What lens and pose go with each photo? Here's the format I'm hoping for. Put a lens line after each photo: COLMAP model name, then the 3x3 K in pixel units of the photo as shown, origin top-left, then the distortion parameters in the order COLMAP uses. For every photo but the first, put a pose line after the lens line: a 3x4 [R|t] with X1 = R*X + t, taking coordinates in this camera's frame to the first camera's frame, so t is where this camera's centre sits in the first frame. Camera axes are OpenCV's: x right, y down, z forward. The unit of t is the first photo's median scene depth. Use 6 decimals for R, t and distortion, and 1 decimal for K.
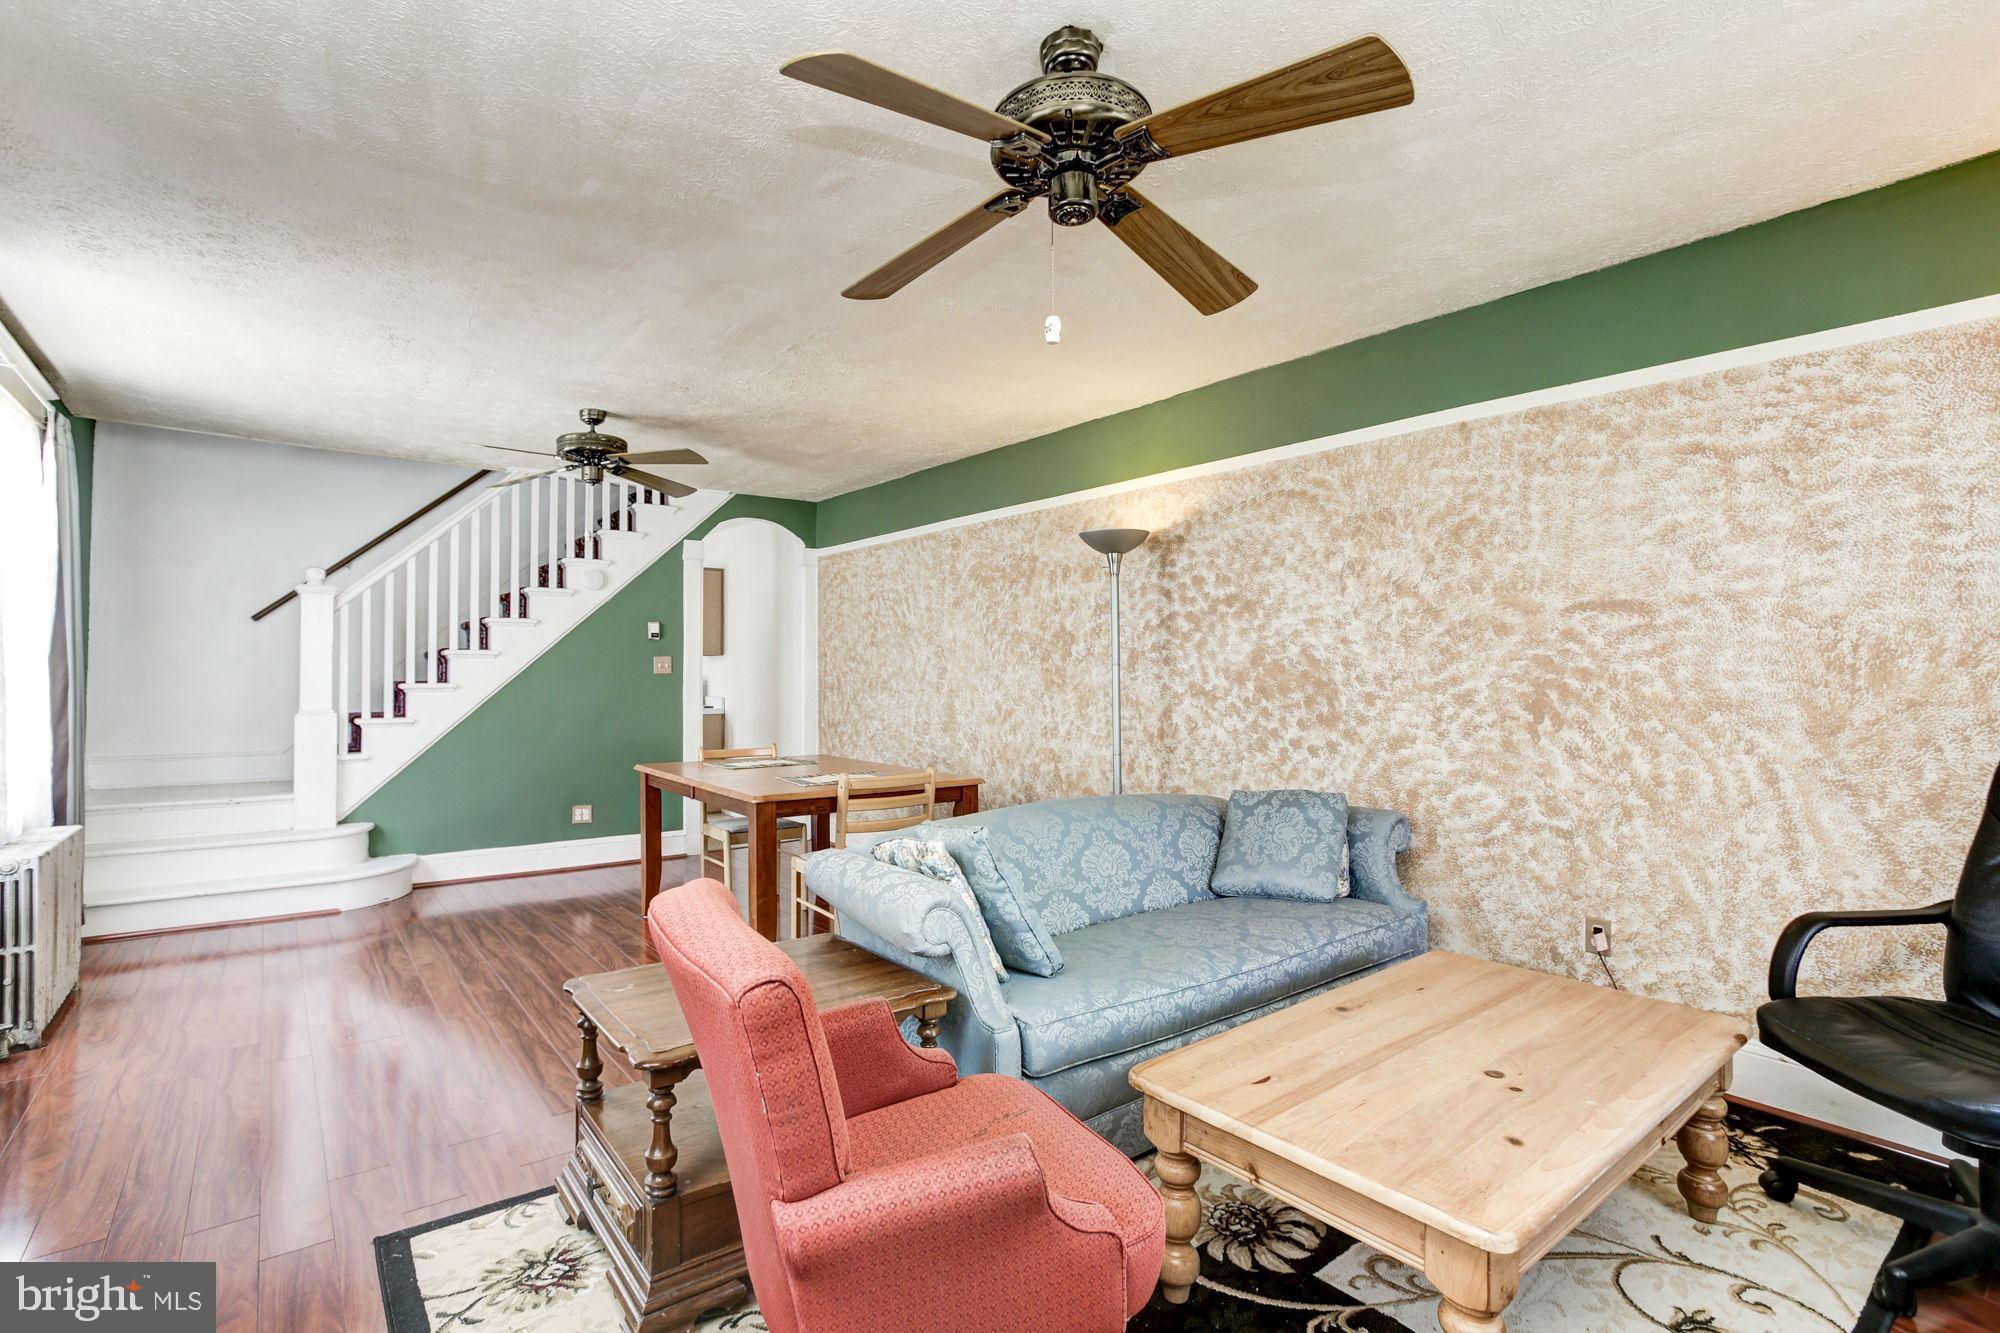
lens RADIAL K [[923.0, 0, 979.0], [0, 923.0, 659.0], [0, 0, 1]] dist [-0.042309, 0.018639]
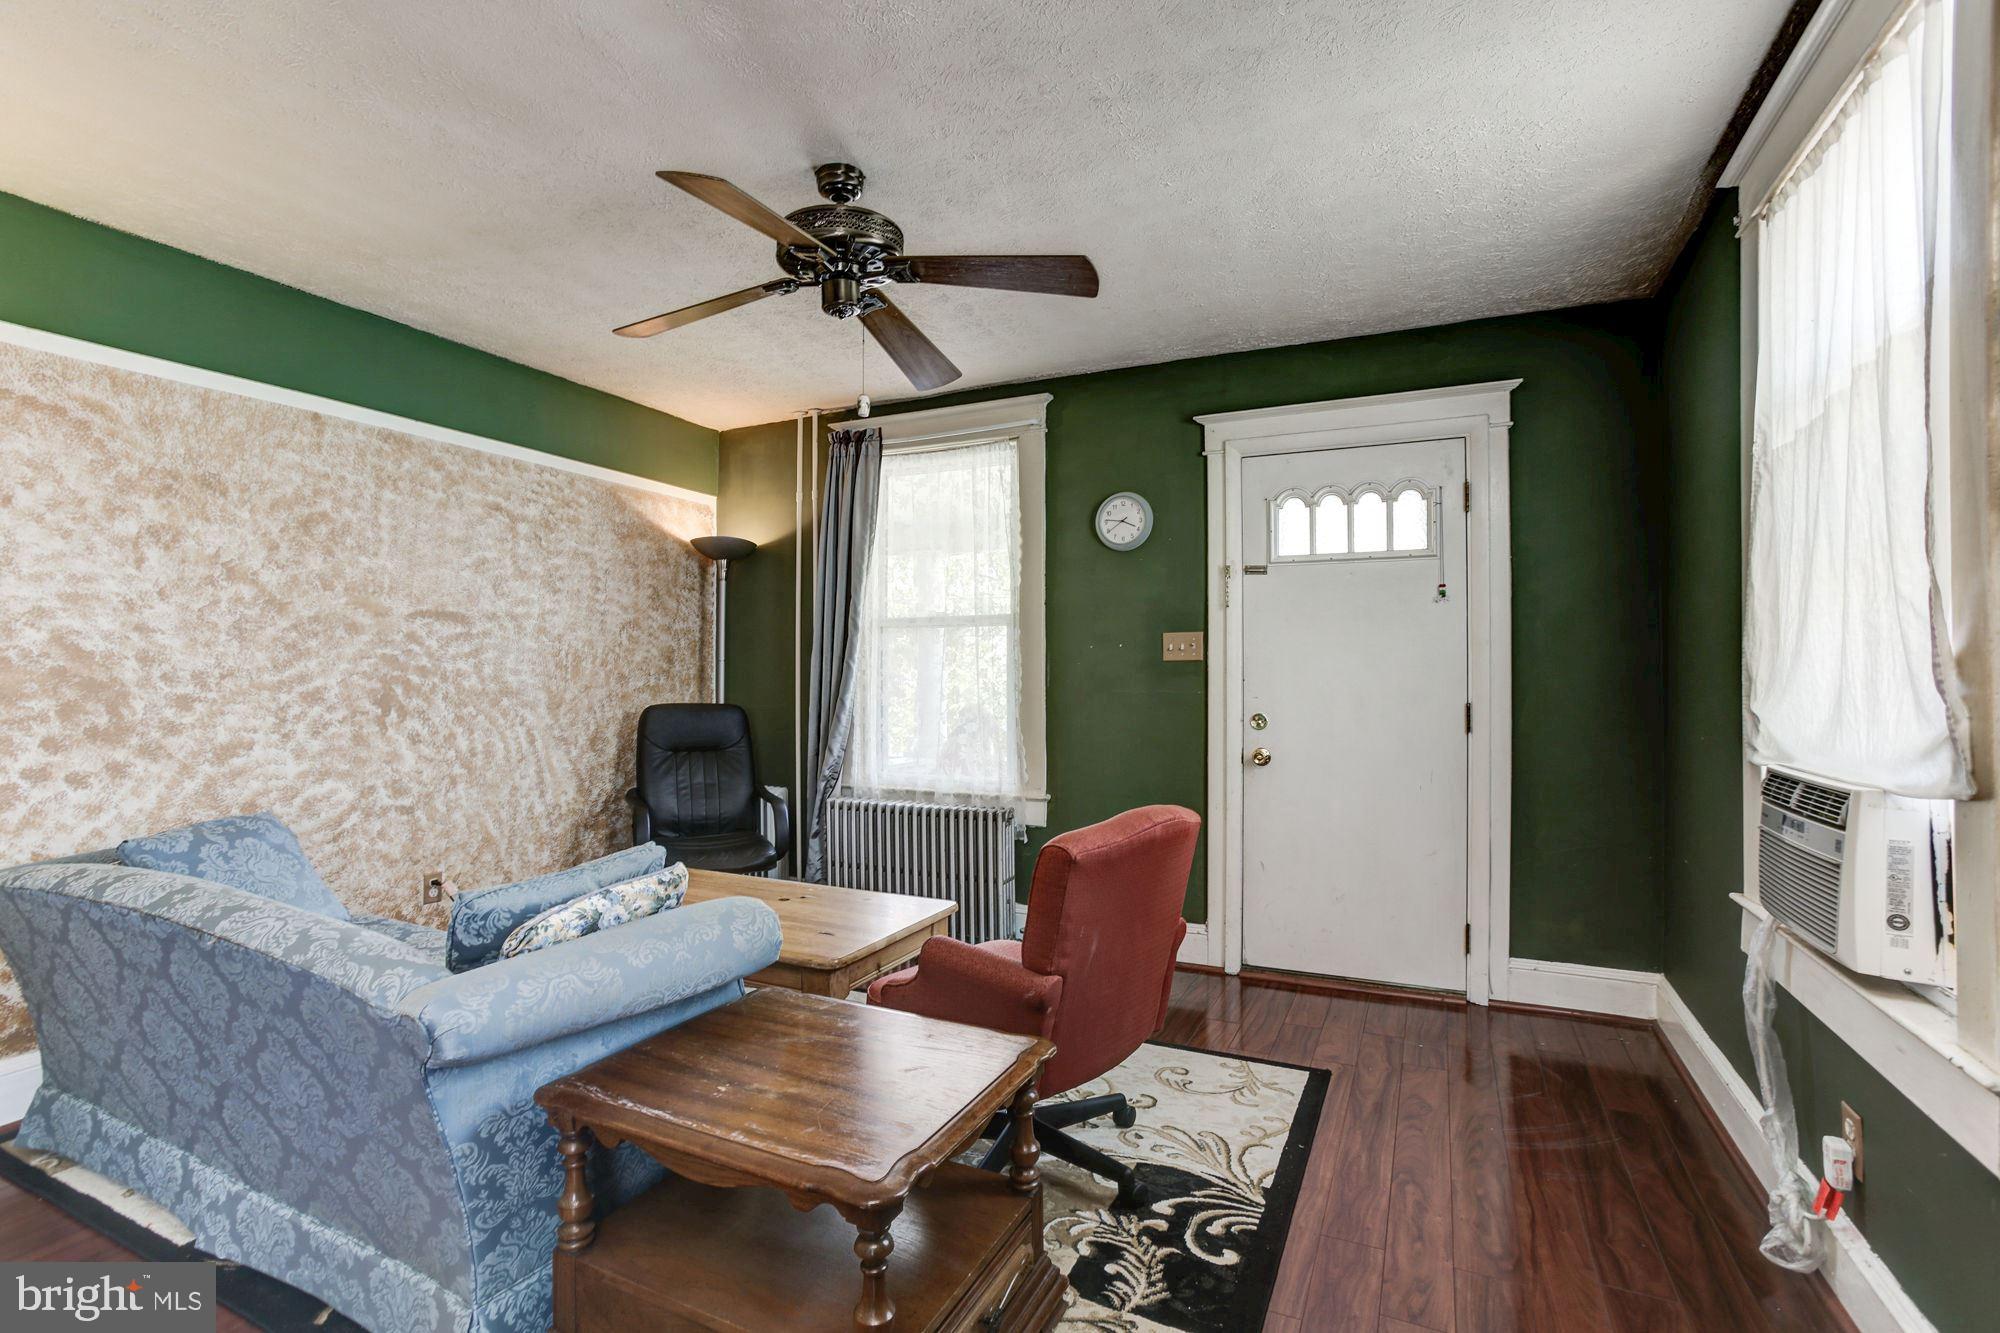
lens RADIAL K [[923.0, 0, 992.5], [0, 923.0, 664.3], [0, 0, 1]] dist [-0.042309, 0.018639]
pose [[-0.434699, 0.003205, 0.900570, -0.678703], [-0.015320, 0.999823, -0.010953, 0.008712], [-0.900446, -0.018558, -0.434573, 0.794278]]
